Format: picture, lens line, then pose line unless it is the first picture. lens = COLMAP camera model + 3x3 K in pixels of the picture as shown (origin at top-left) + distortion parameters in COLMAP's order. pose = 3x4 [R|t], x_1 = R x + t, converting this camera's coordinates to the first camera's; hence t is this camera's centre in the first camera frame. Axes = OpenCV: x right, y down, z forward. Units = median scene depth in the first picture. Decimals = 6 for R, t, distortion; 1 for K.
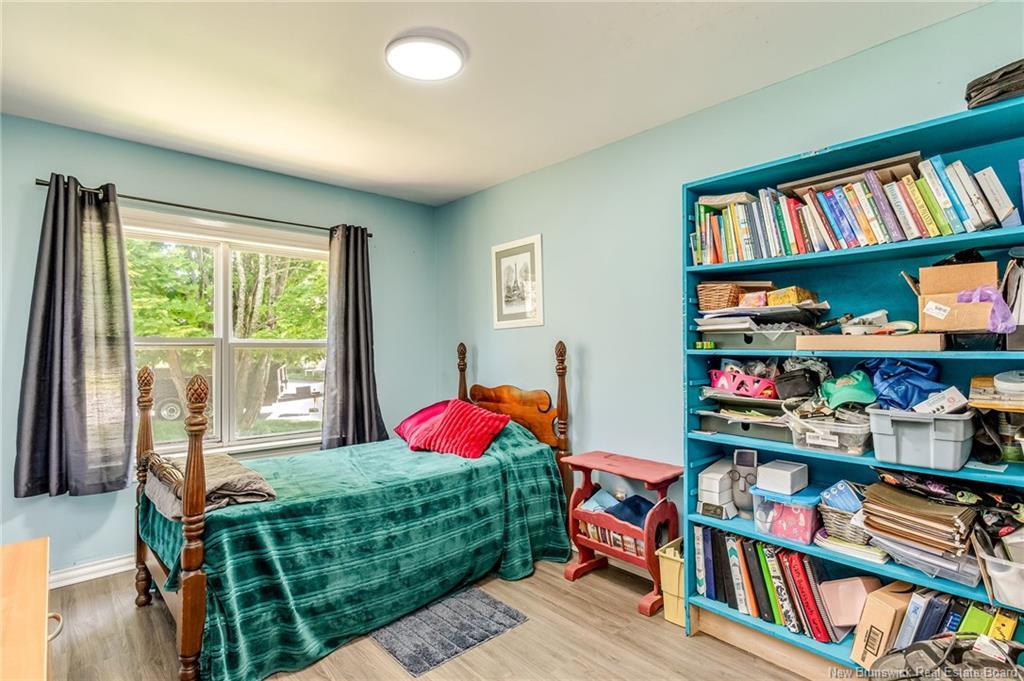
lens RADIAL K [[509.9, 0, 514.6], [0, 509.9, 351.1], [0, 0, 1]] dist [0.002092, -0.000382]
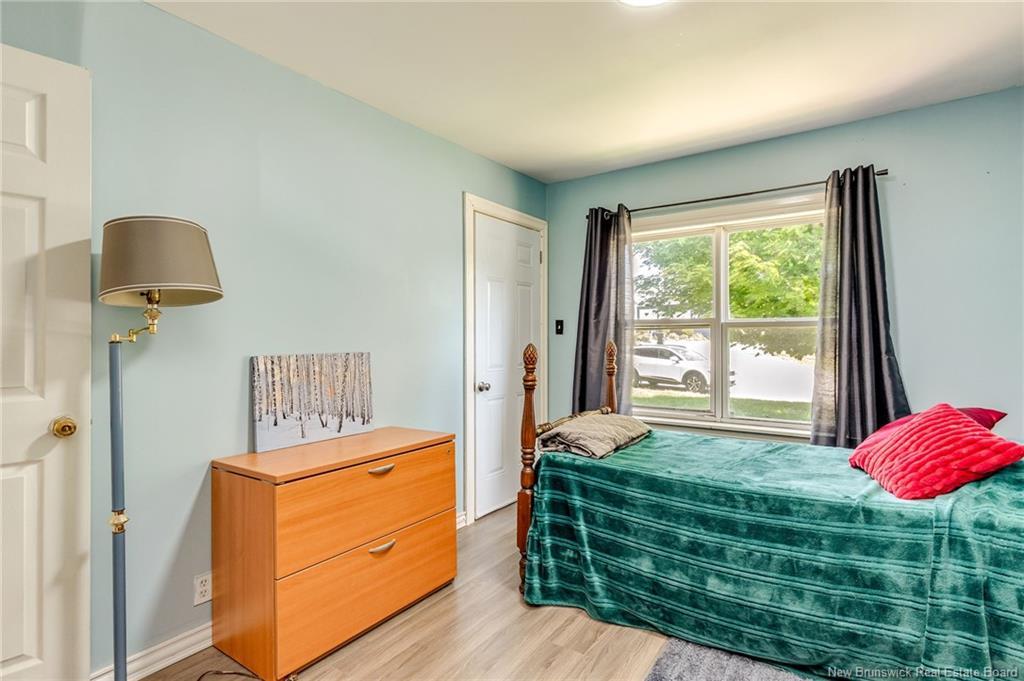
lens RADIAL K [[509.9, 0, 513.4], [0, 509.9, 334.6], [0, 0, 1]] dist [0.002092, -0.000382]
pose [[0.230557, -0.003532, -0.973052, 0.512042], [-0.002514, 0.999988, -0.004226, 0.020890], [0.973055, 0.003421, 0.230546, 0.495537]]
